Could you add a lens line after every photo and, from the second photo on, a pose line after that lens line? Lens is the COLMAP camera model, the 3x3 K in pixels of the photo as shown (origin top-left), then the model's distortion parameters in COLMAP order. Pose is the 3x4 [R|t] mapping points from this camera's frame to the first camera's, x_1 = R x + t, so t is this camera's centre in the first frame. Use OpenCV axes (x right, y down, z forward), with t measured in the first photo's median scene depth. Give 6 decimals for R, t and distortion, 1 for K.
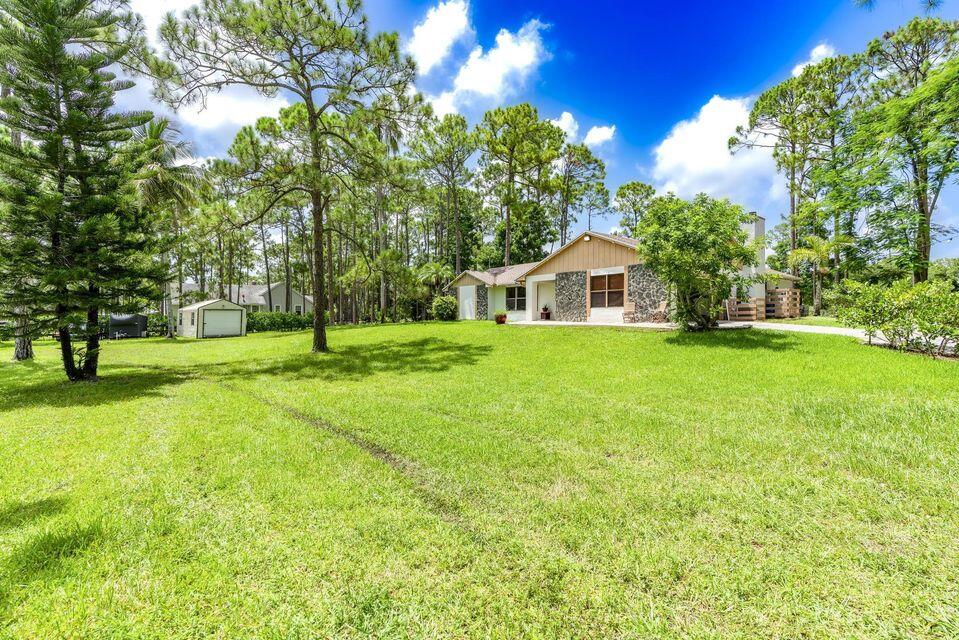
lens RADIAL K [[433.6, 0, 480.4], [0, 433.6, 317.5], [0, 0, 1]] dist [-0.003612, 0.001257]
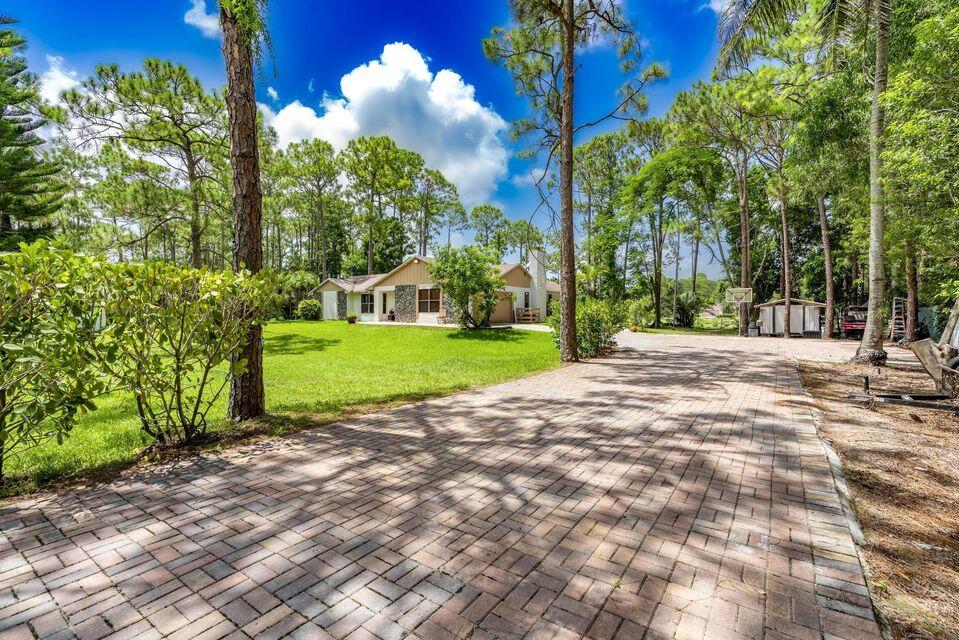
lens RADIAL K [[433.6, 0, 479.4], [0, 433.6, 337.9], [0, 0, 1]] dist [-0.003612, 0.001257]
pose [[0.967152, 0.004139, 0.254166, 0.070599], [-0.016363, 0.998807, 0.045998, -0.006467], [-0.253672, -0.048646, 0.966066, -0.290676]]
